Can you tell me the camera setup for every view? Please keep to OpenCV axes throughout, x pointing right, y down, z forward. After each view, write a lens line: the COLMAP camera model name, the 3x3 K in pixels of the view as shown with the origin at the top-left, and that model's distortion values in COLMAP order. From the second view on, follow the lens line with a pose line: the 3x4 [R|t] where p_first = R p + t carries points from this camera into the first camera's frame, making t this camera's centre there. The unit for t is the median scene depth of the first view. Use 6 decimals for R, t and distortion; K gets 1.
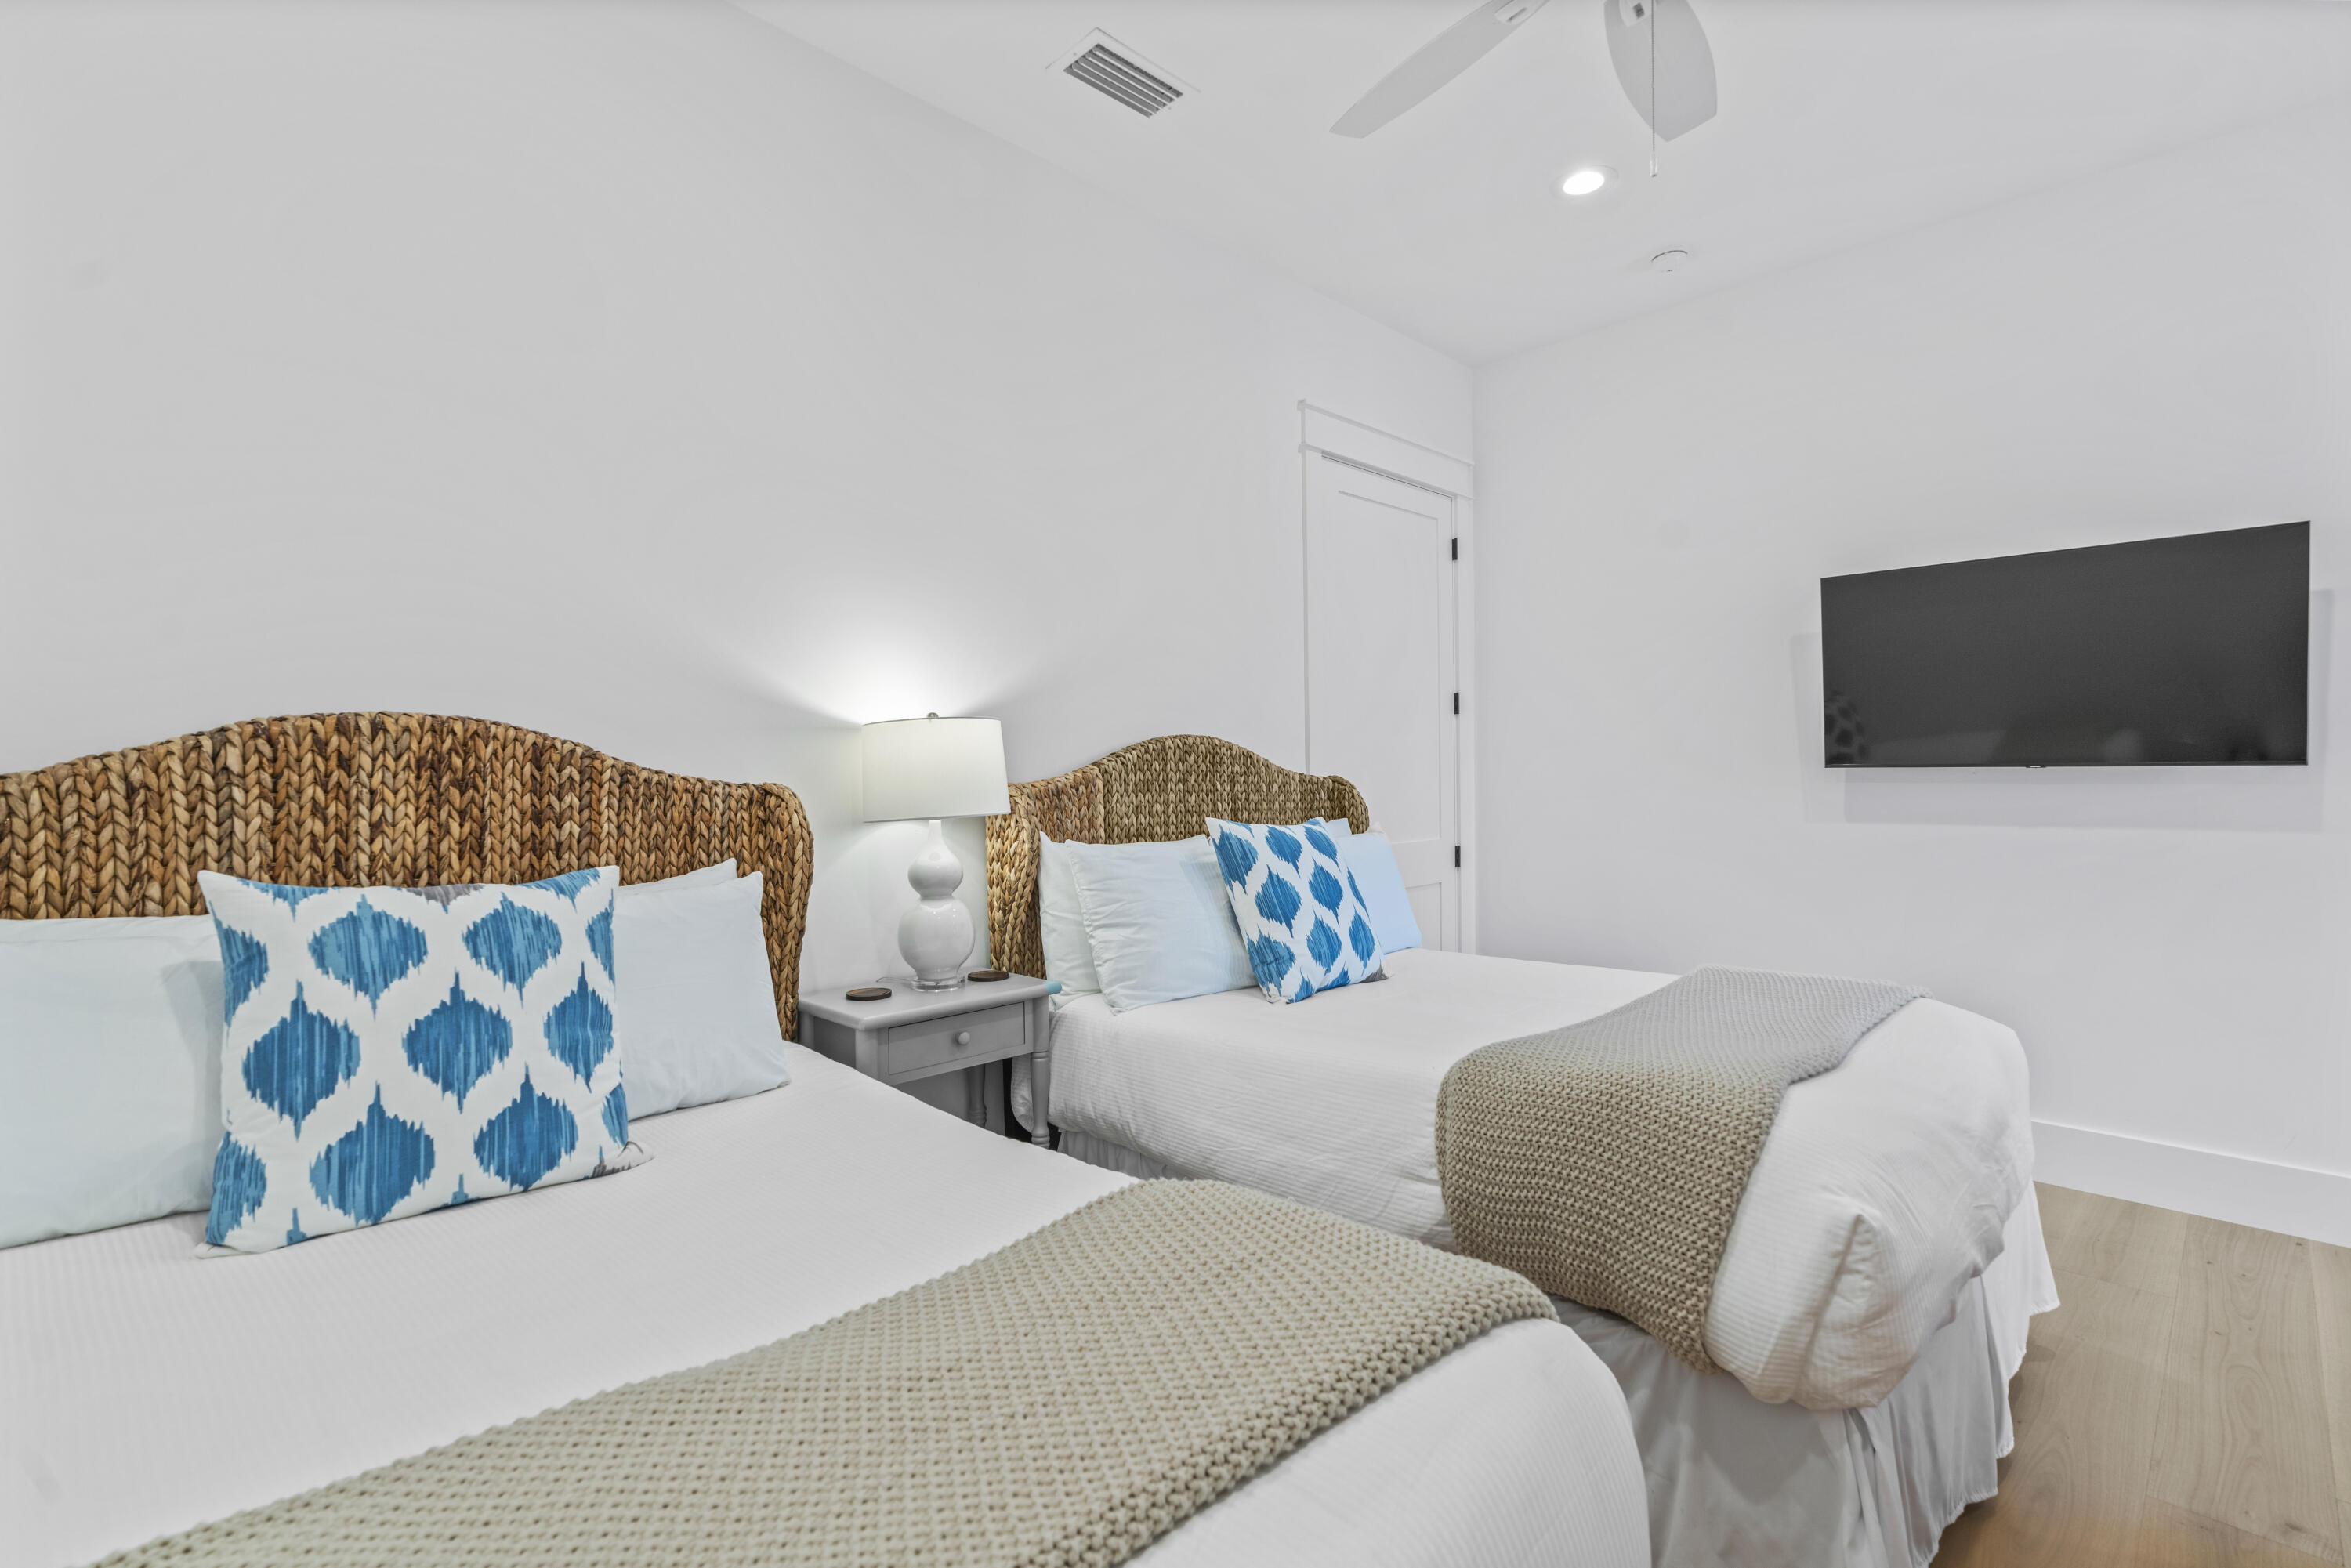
lens RADIAL K [[1061.2, 0, 1159.3], [0, 1061.2, 781.5], [0, 0, 1]] dist [-0.004087, 0.000545]
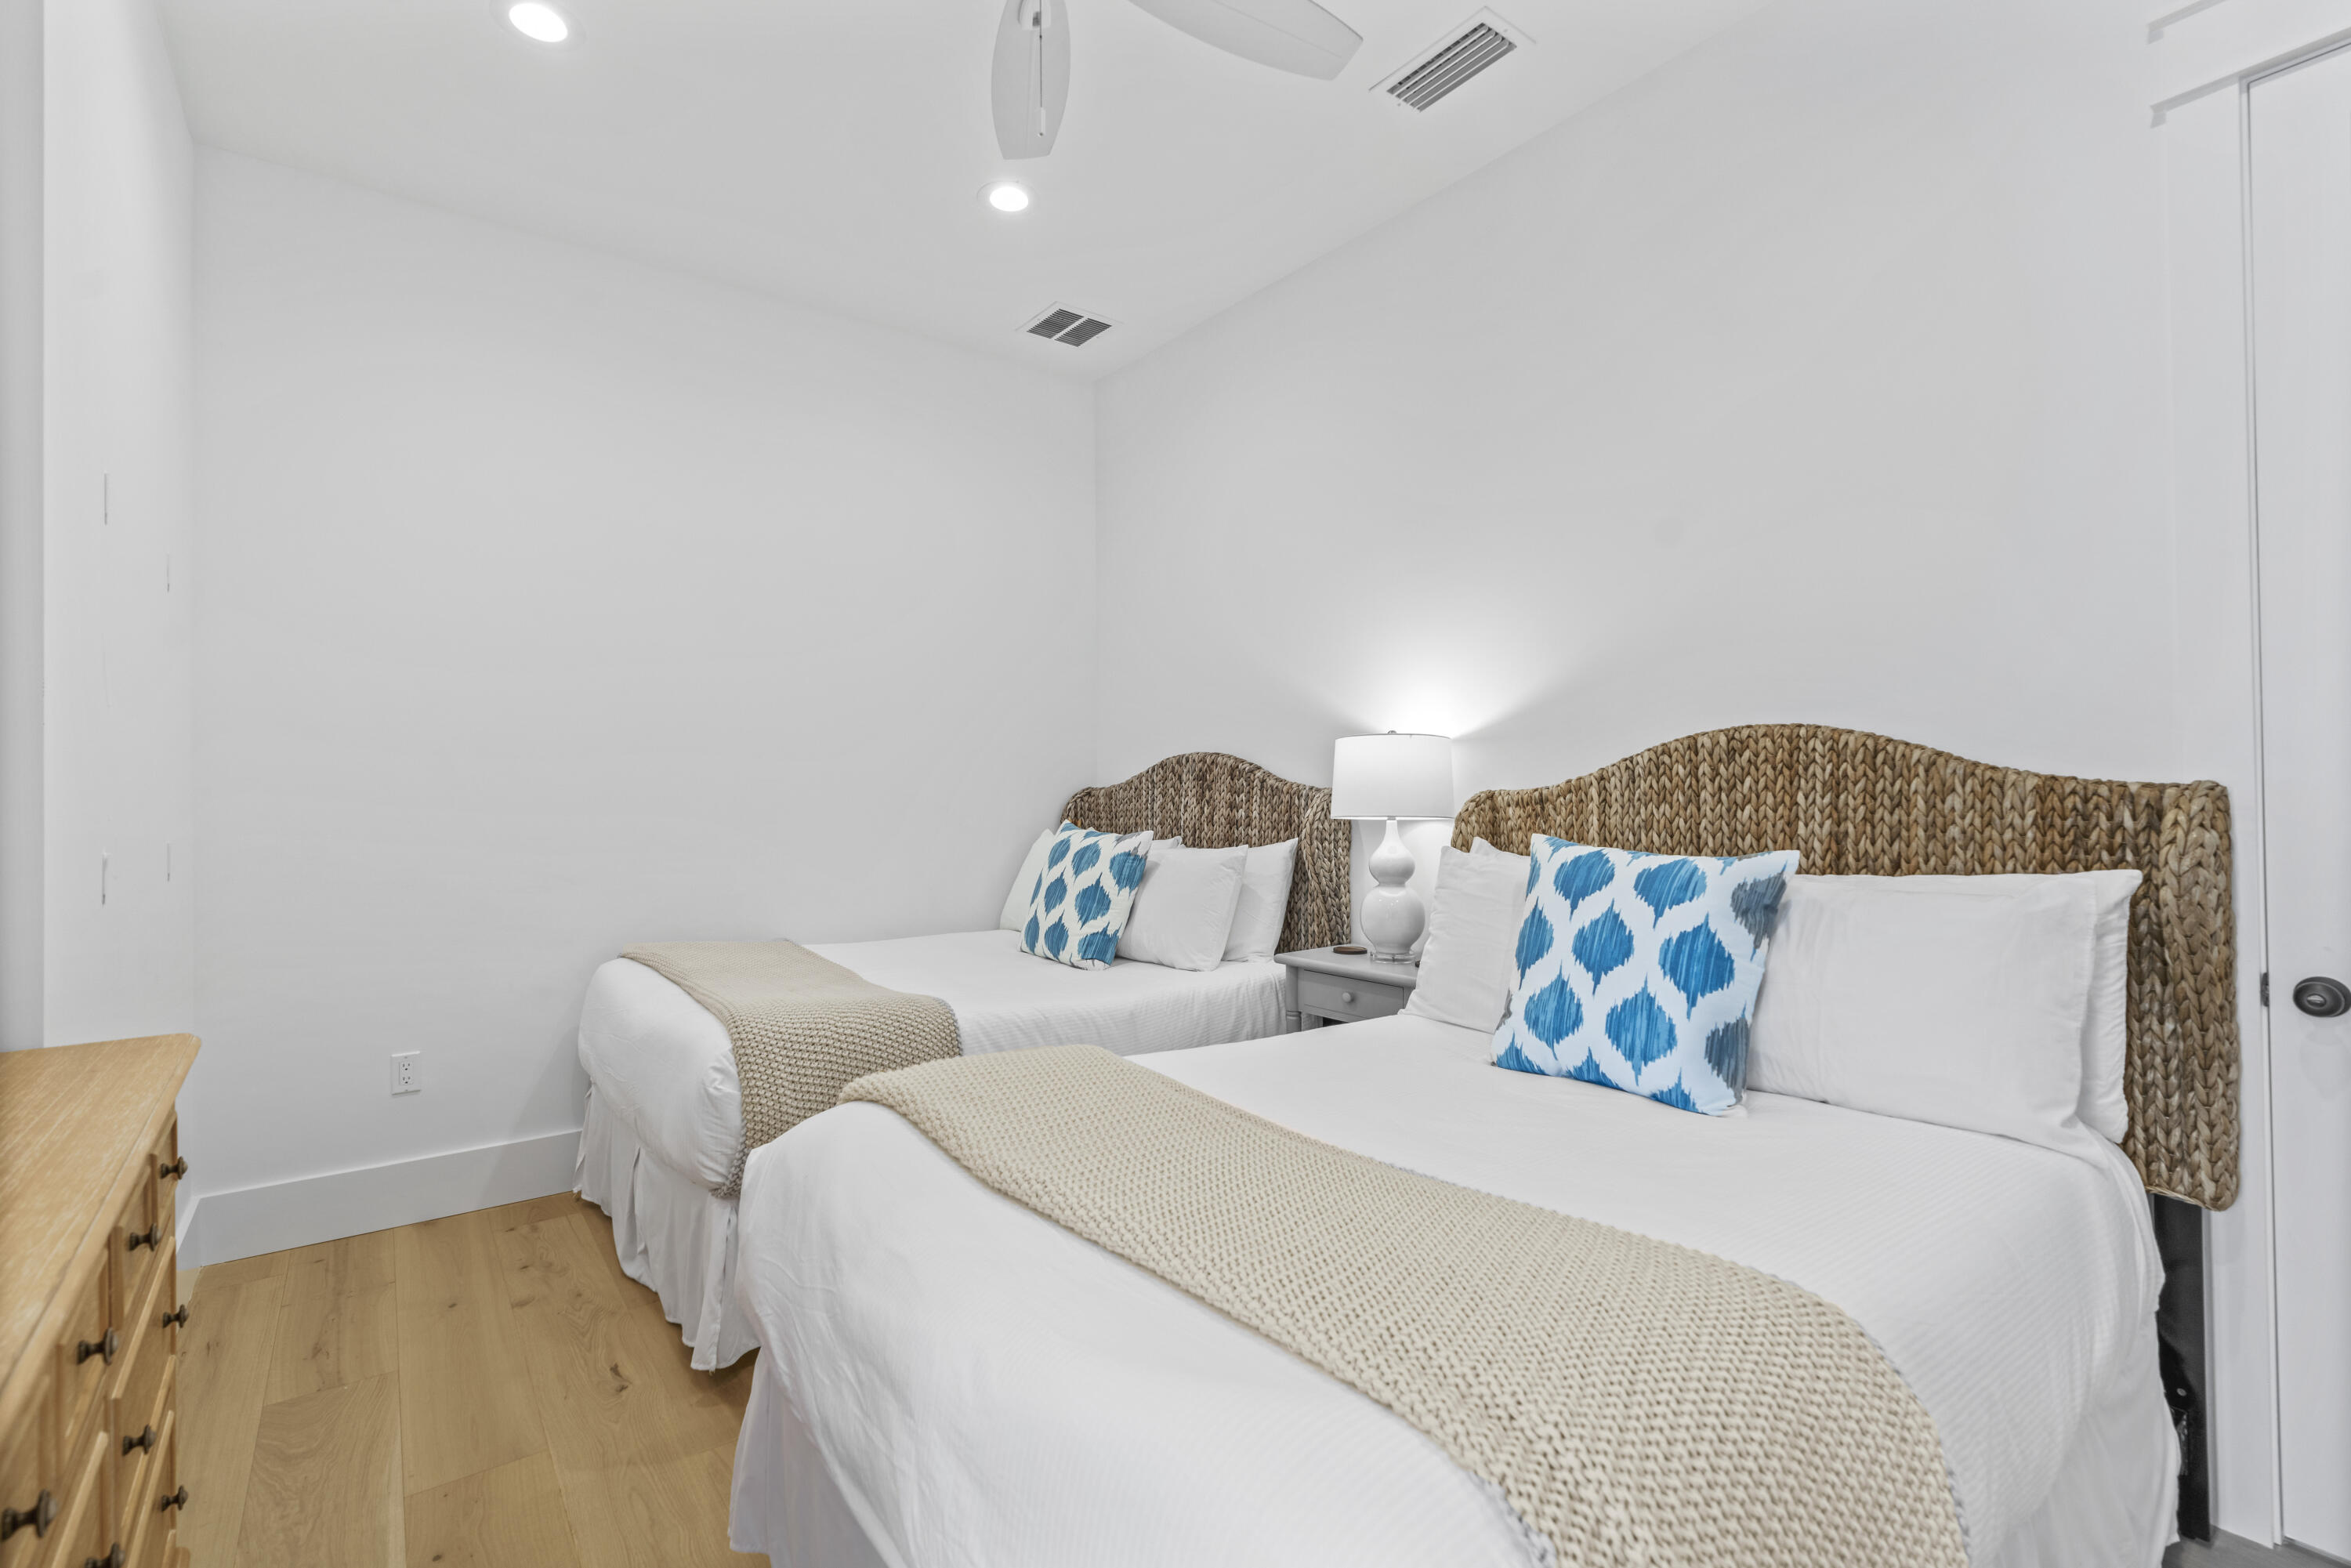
lens RADIAL K [[1061.2, 0, 1159.3], [0, 1061.2, 781.5], [0, 0, 1]] dist [-0.004087, 0.000545]
pose [[-0.120031, 0.009695, -0.992723, 0.874368], [0.011203, 0.999902, 0.008411, -0.017916], [0.992707, -0.010111, -0.120128, 0.765801]]
